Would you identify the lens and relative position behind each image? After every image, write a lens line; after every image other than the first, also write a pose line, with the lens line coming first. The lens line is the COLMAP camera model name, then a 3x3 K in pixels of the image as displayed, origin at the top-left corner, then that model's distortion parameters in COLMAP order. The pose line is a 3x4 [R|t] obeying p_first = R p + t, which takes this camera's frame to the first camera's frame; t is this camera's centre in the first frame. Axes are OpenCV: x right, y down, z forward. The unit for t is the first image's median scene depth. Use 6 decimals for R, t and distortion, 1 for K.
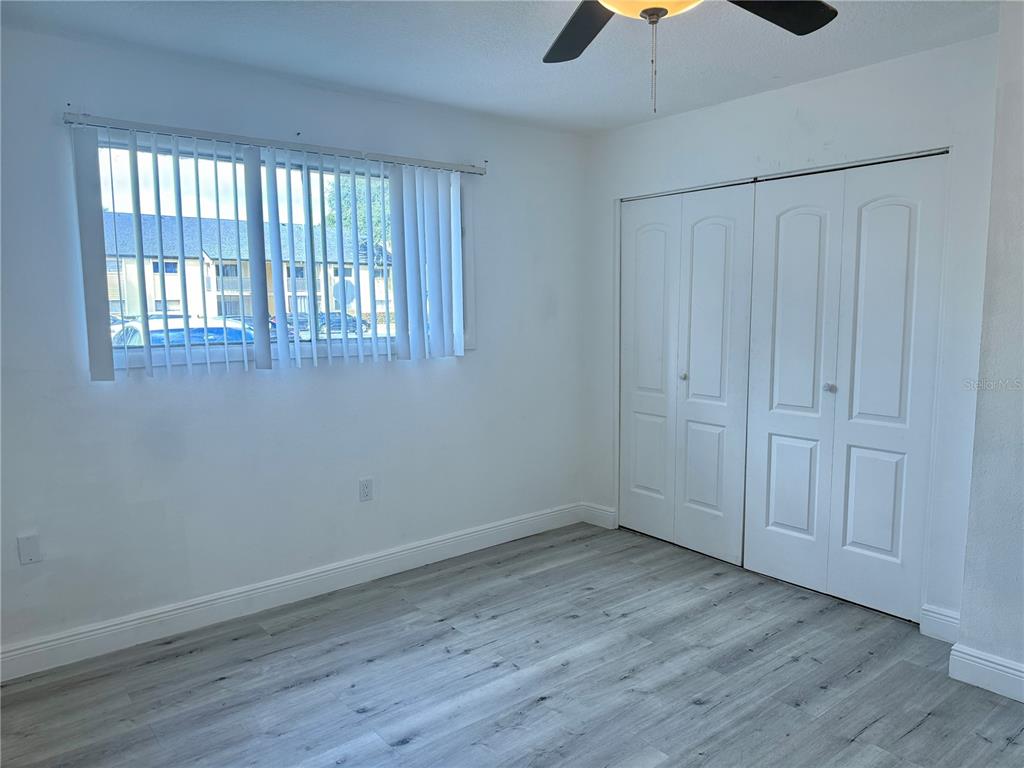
lens RADIAL K [[717.1, 0, 504.1], [0, 717.1, 380.1], [0, 0, 1]] dist [0.079343, -0.083561]
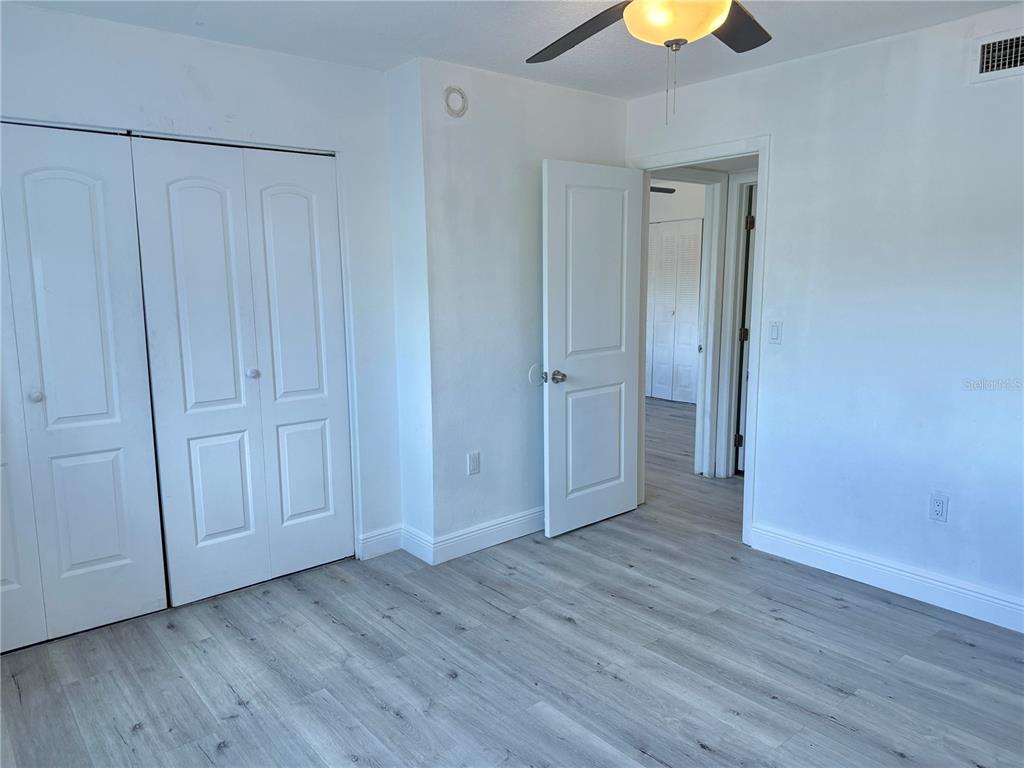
lens RADIAL K [[717.1, 0, 494.7], [0, 717.1, 385.3], [0, 0, 1]] dist [0.079343, -0.083561]
pose [[0.005305, -0.139745, 0.990173, -0.523507], [0.128463, 0.982078, 0.137914, -0.067582], [-0.991700, 0.126469, 0.023162, 0.669510]]
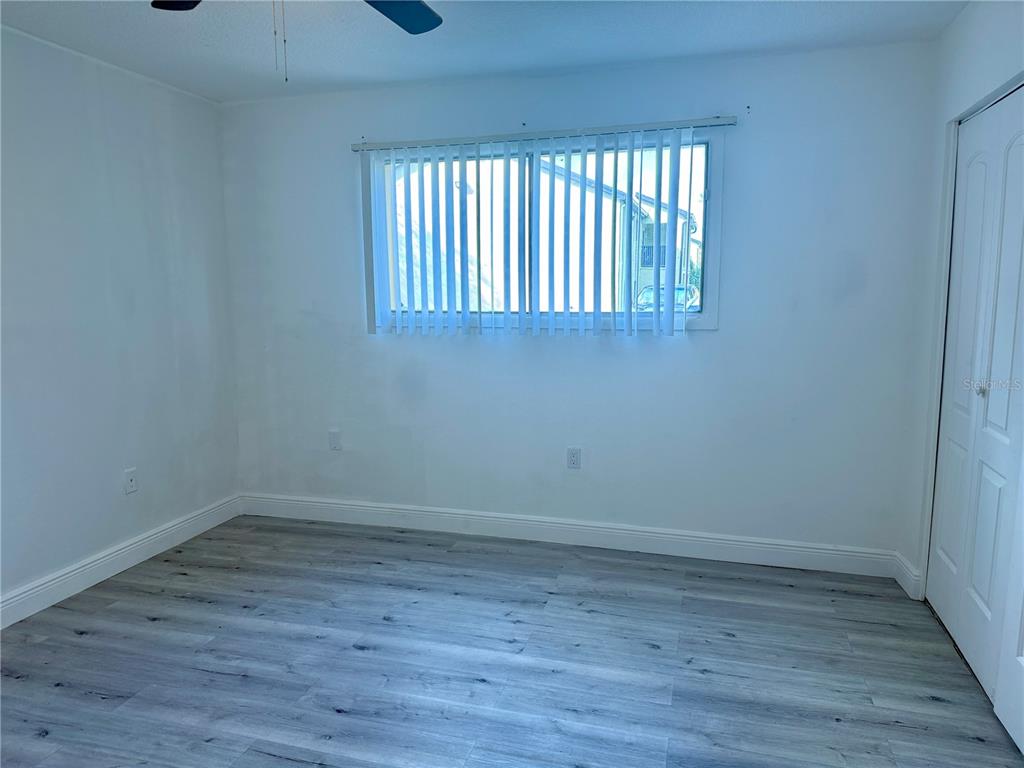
lens RADIAL K [[717.1, 0, 515.8], [0, 717.1, 375.8], [0, 0, 1]] dist [0.079343, -0.083561]
pose [[0.590295, 0.109933, -0.799667, 0.635245], [-0.093033, 0.993346, 0.067883, -0.031510], [0.801808, 0.034324, 0.596595, 0.339603]]
